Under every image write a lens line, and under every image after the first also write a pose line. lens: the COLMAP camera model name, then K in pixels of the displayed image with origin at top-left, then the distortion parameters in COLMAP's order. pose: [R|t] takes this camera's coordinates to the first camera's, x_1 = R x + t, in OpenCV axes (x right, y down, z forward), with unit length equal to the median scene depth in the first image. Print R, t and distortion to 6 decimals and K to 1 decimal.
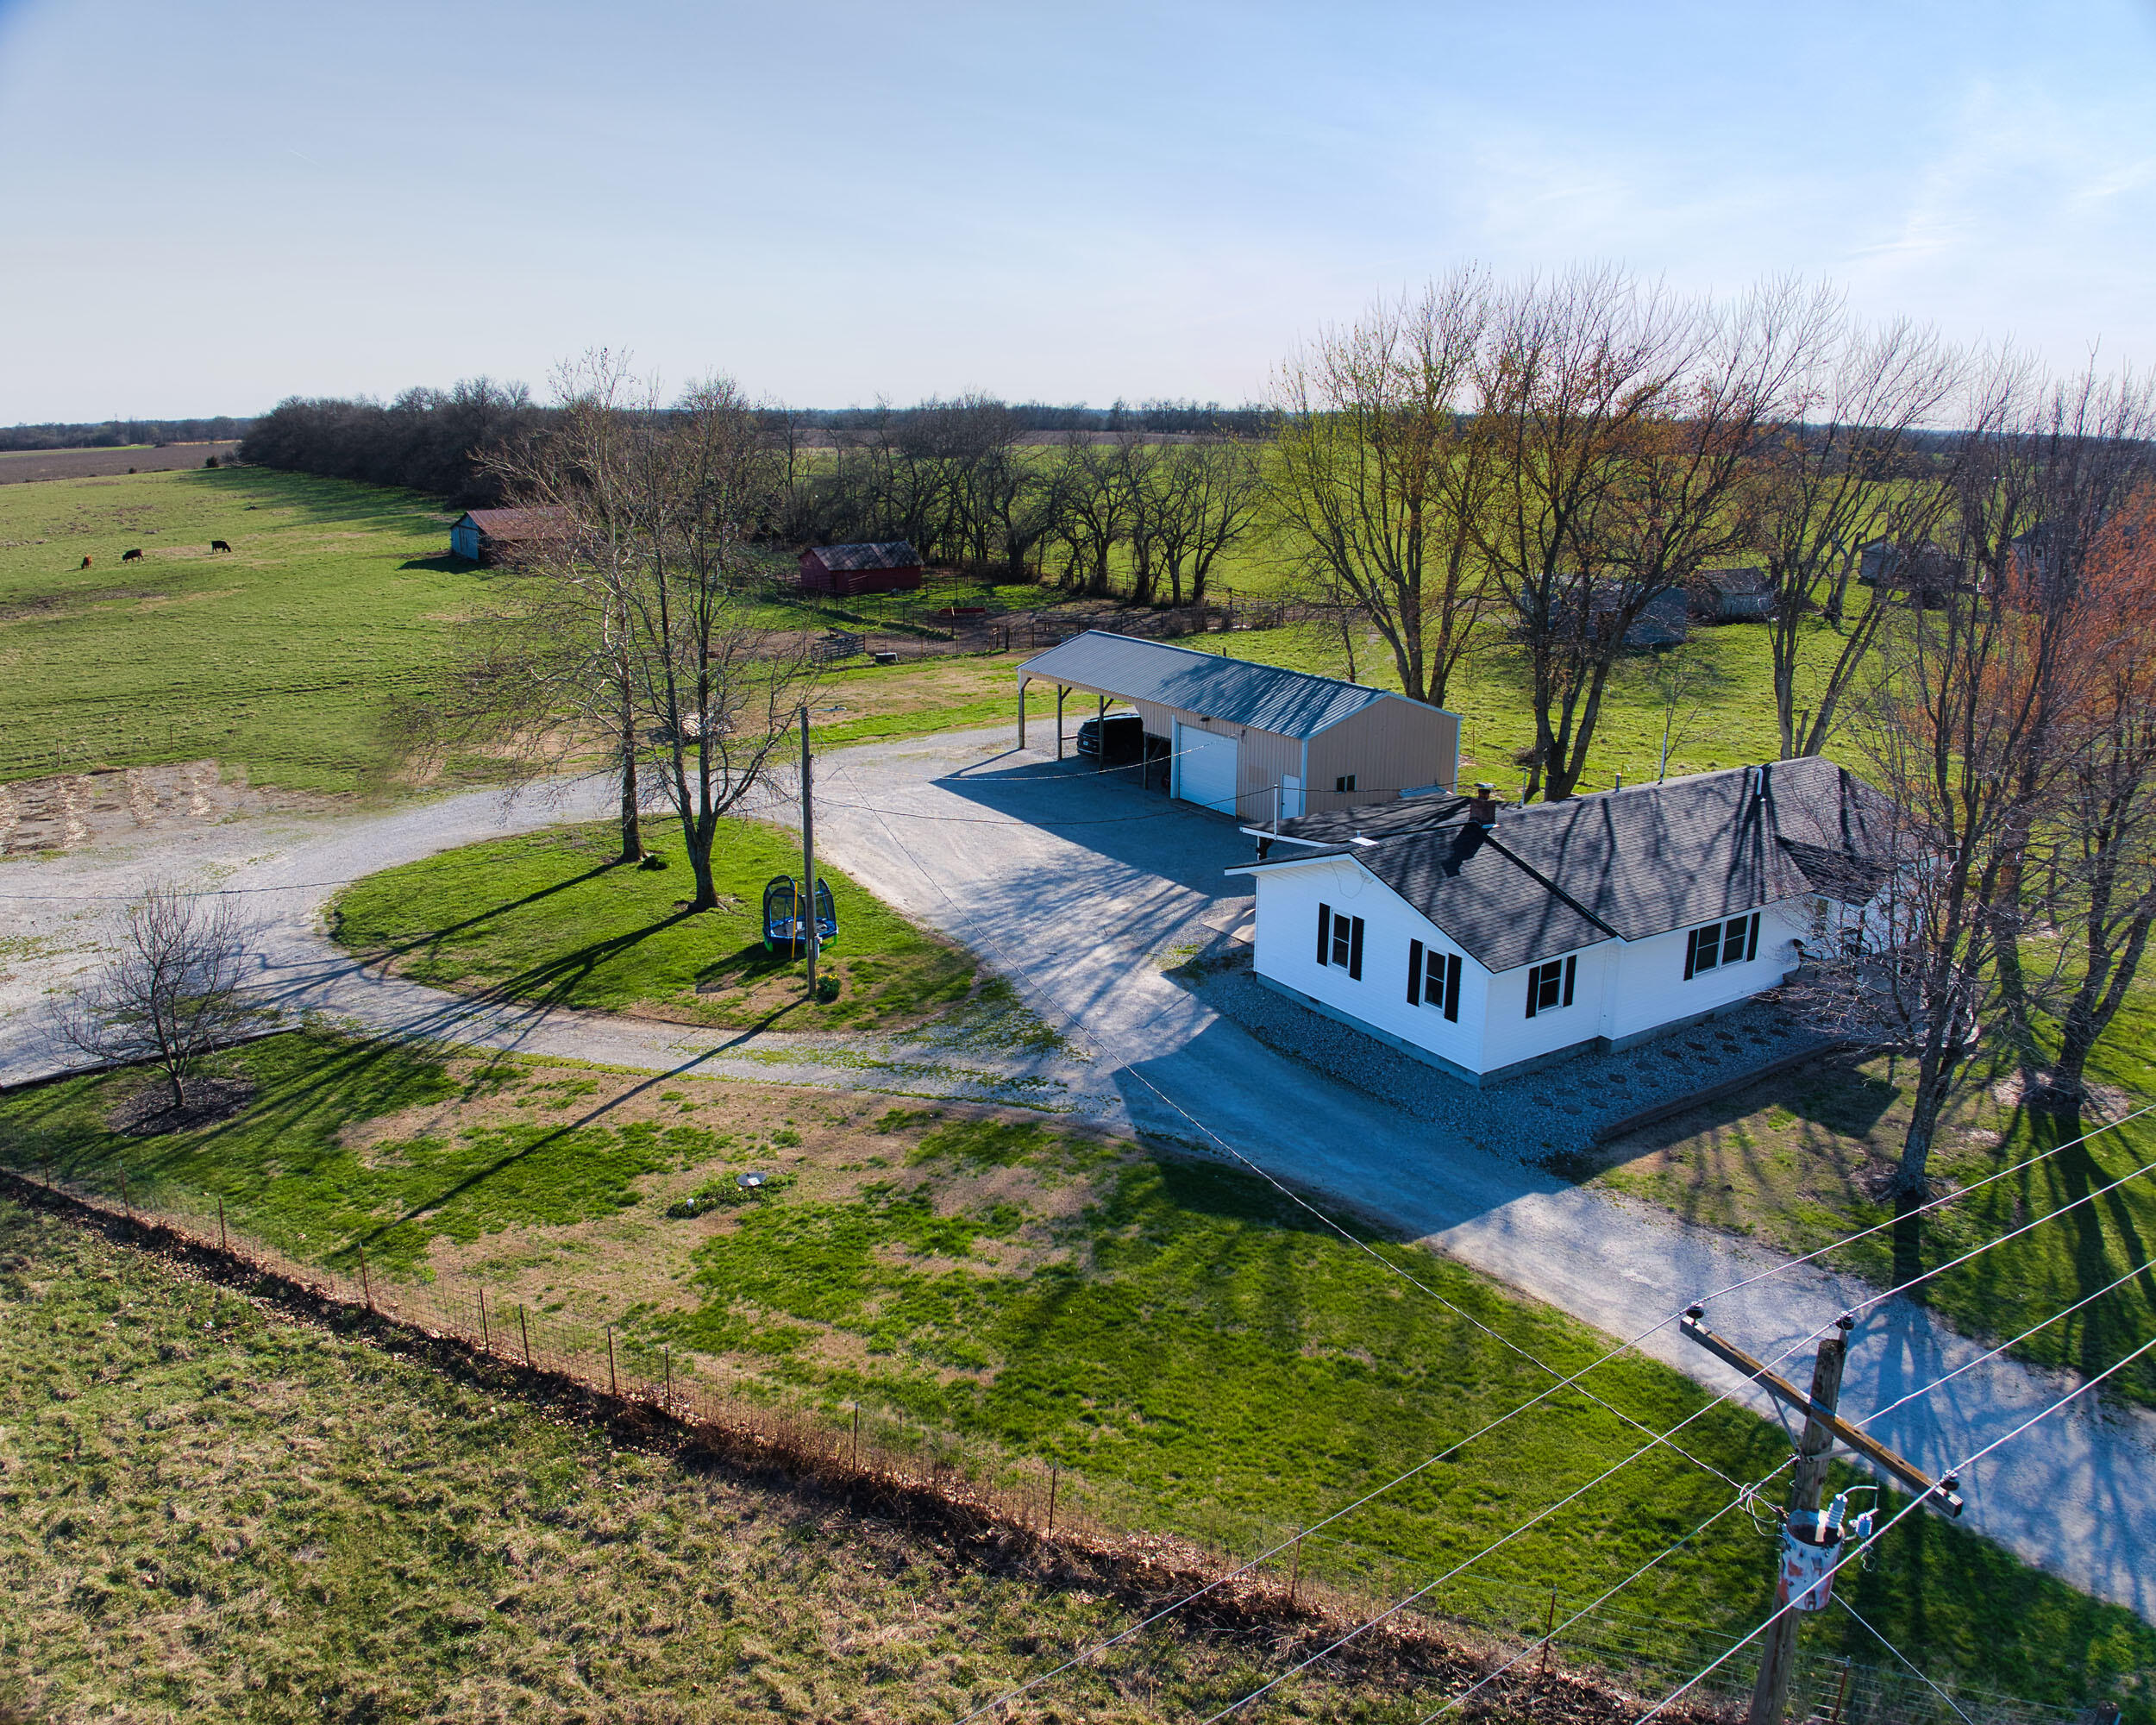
lens RADIAL K [[1626.3, 0, 1102.3], [0, 1626.3, 871.8], [0, 0, 1]] dist [-0.106013, -0.011828]
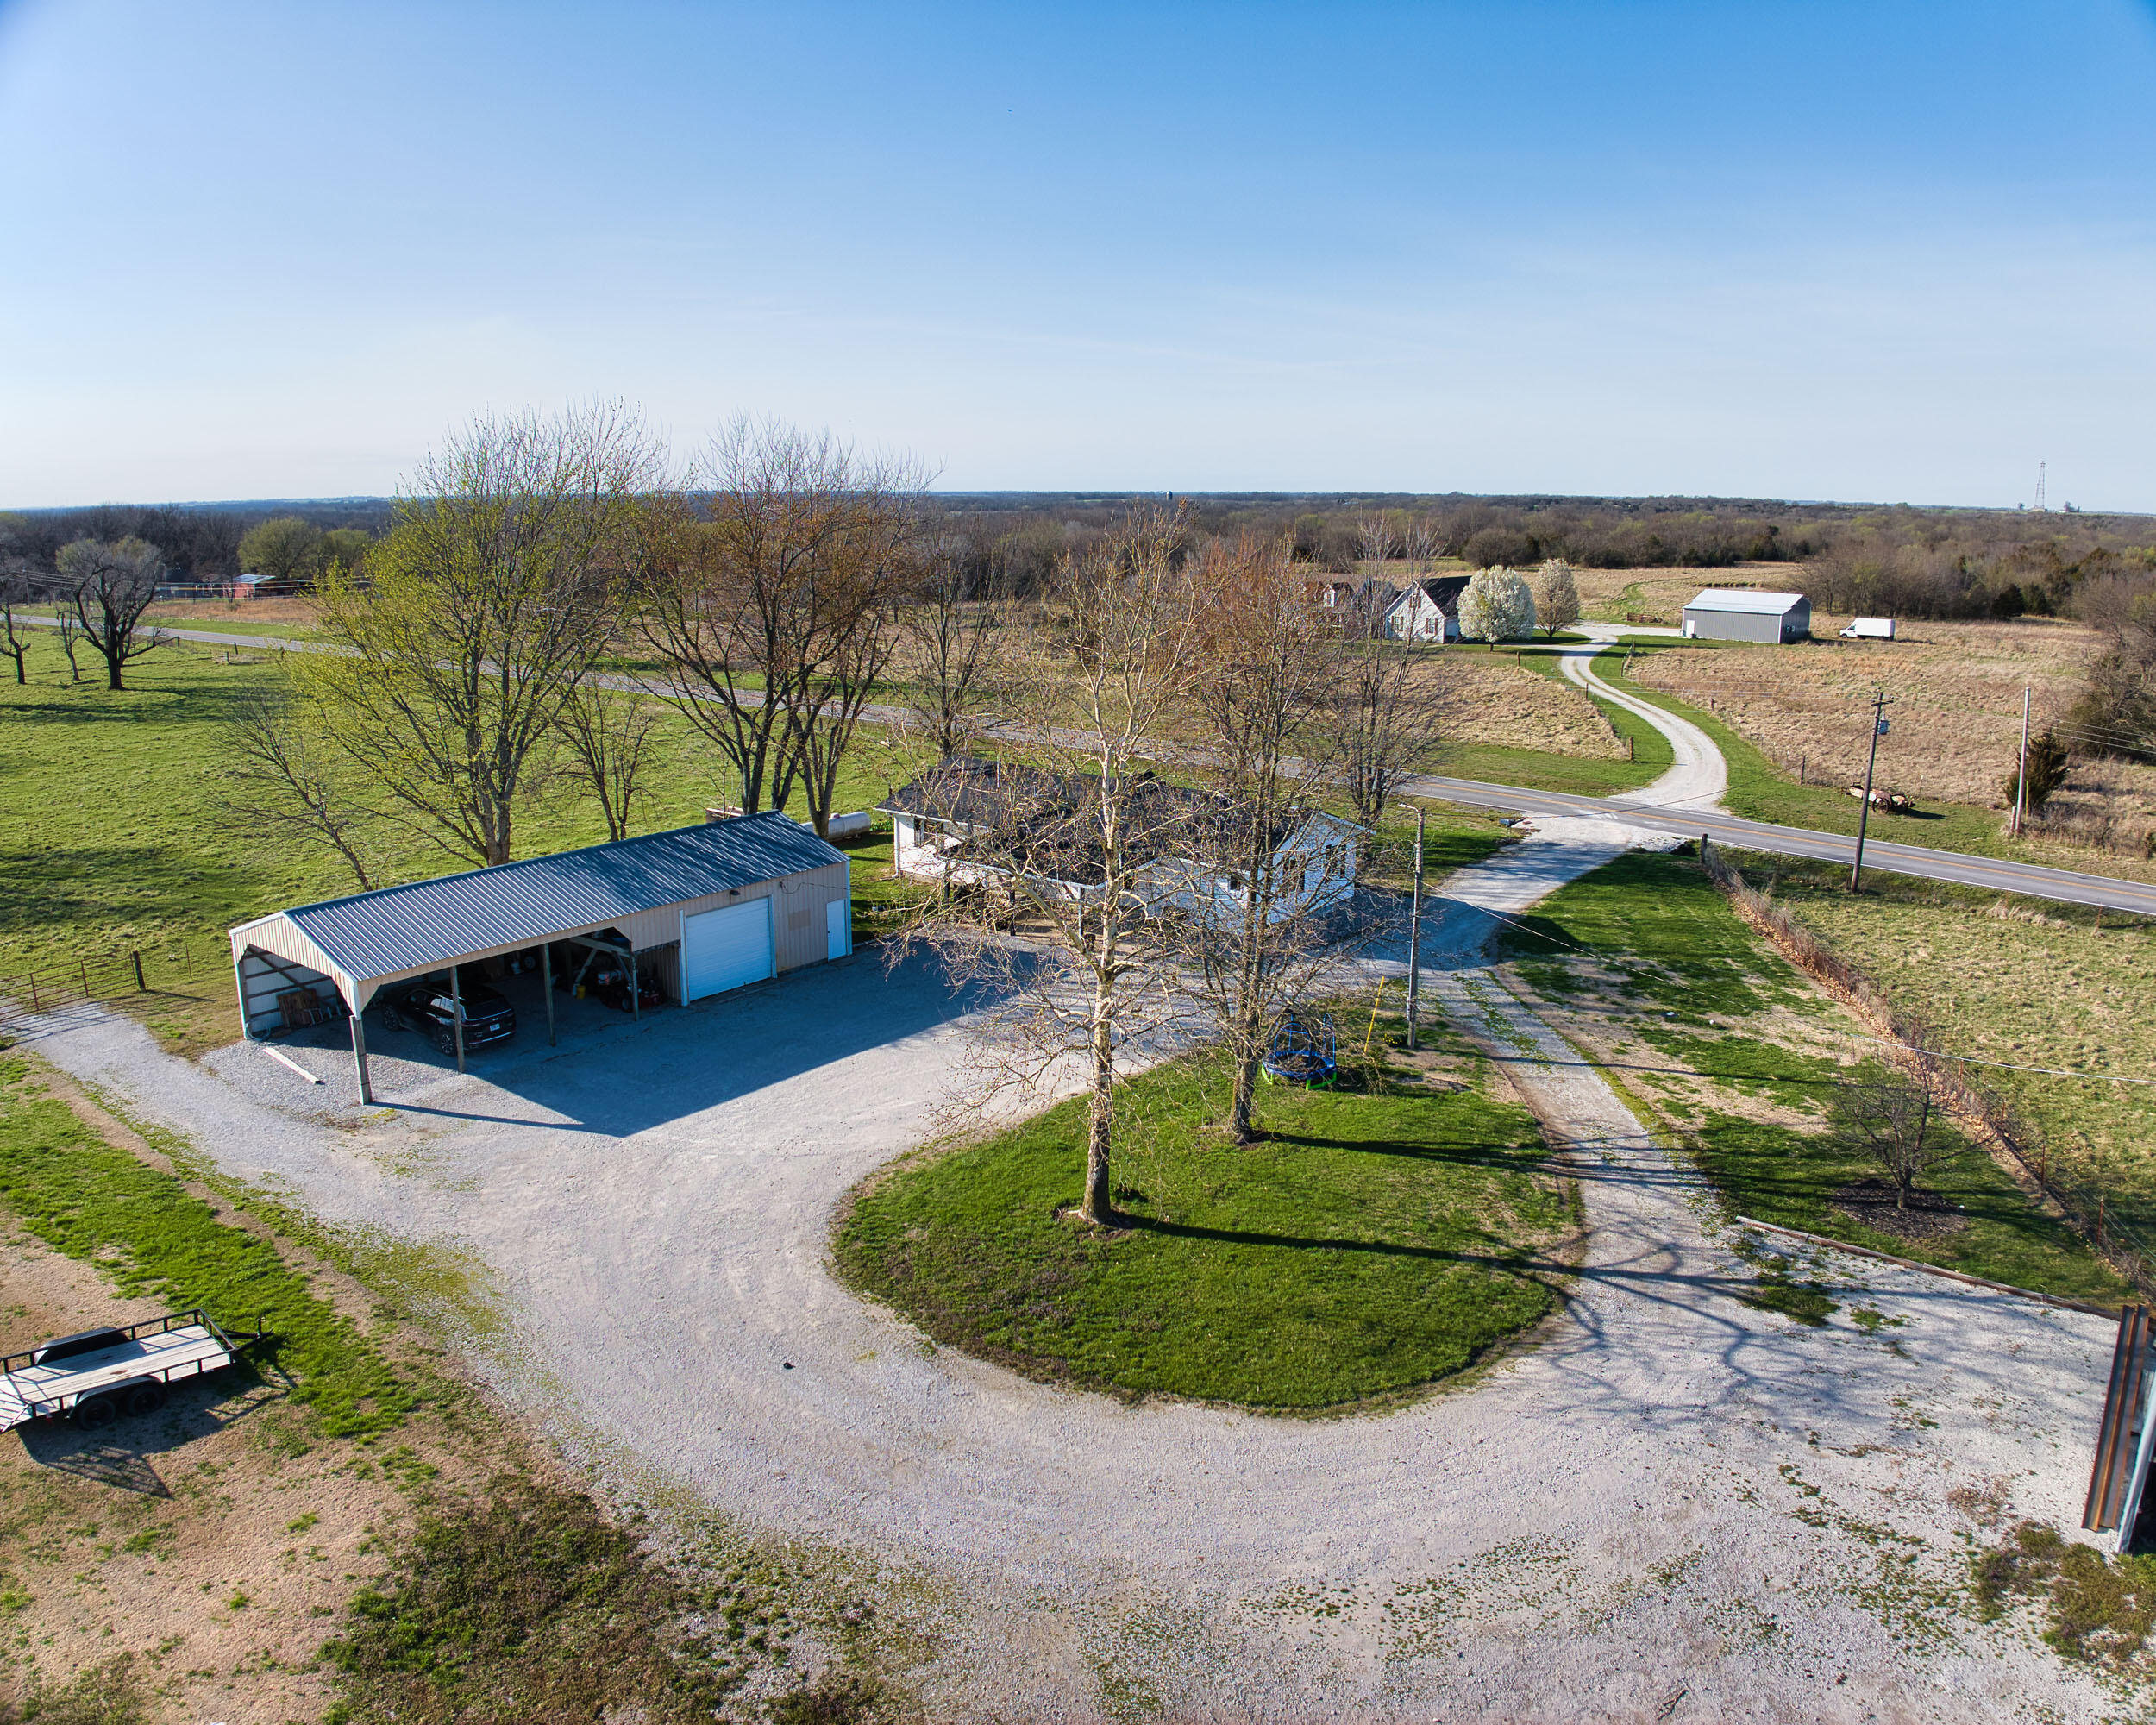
lens RADIAL K [[1626.3, 0, 1098.0], [0, 1626.3, 856.6], [0, 0, 1]] dist [-0.106013, -0.011828]
pose [[-0.316584, -0.221187, 0.922416, -1.218634], [0.254225, 0.917073, 0.307159, -0.495431], [-0.913862, 0.331742, -0.234099, 1.497244]]
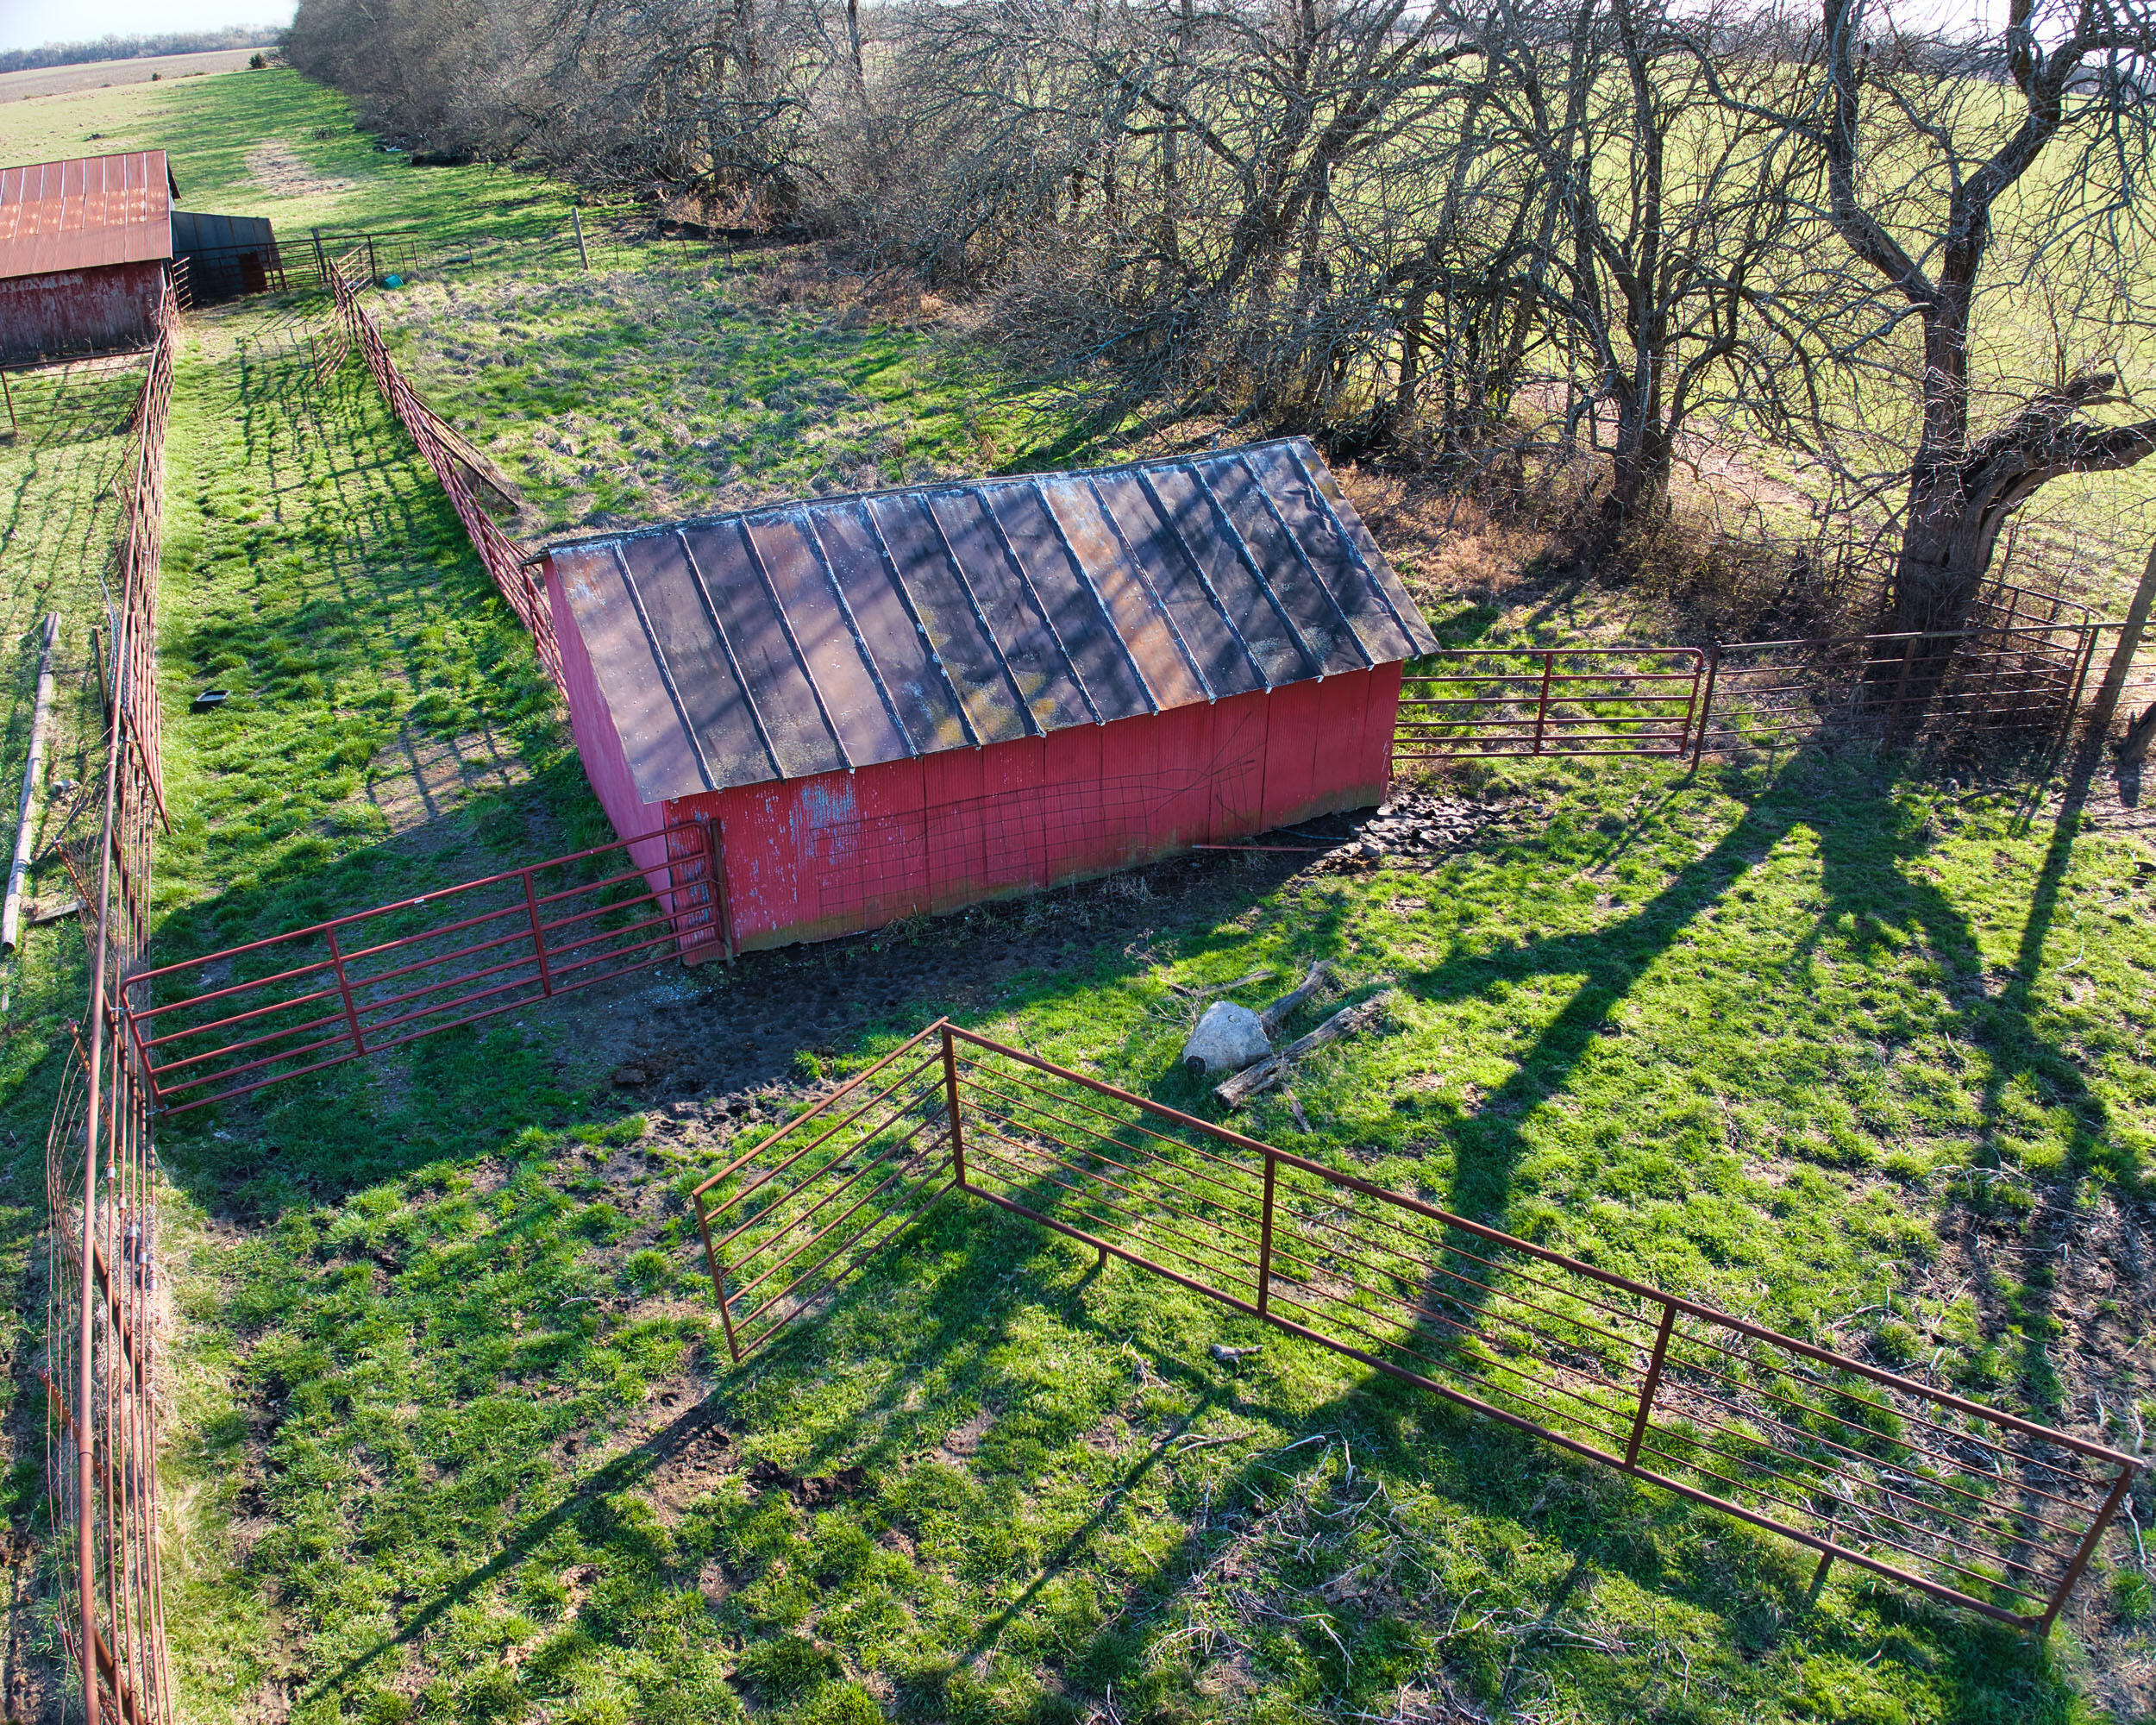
lens RADIAL K [[1626.3, 0, 1093.1], [0, 1626.3, 862.2], [0, 0, 1]] dist [-0.106013, -0.011828]
pose [[0.986505, 0.080915, -0.142342, -0.367054], [-0.049069, 0.975500, 0.214455, -0.627570], [0.156208, -0.204576, 0.966306, 2.707208]]
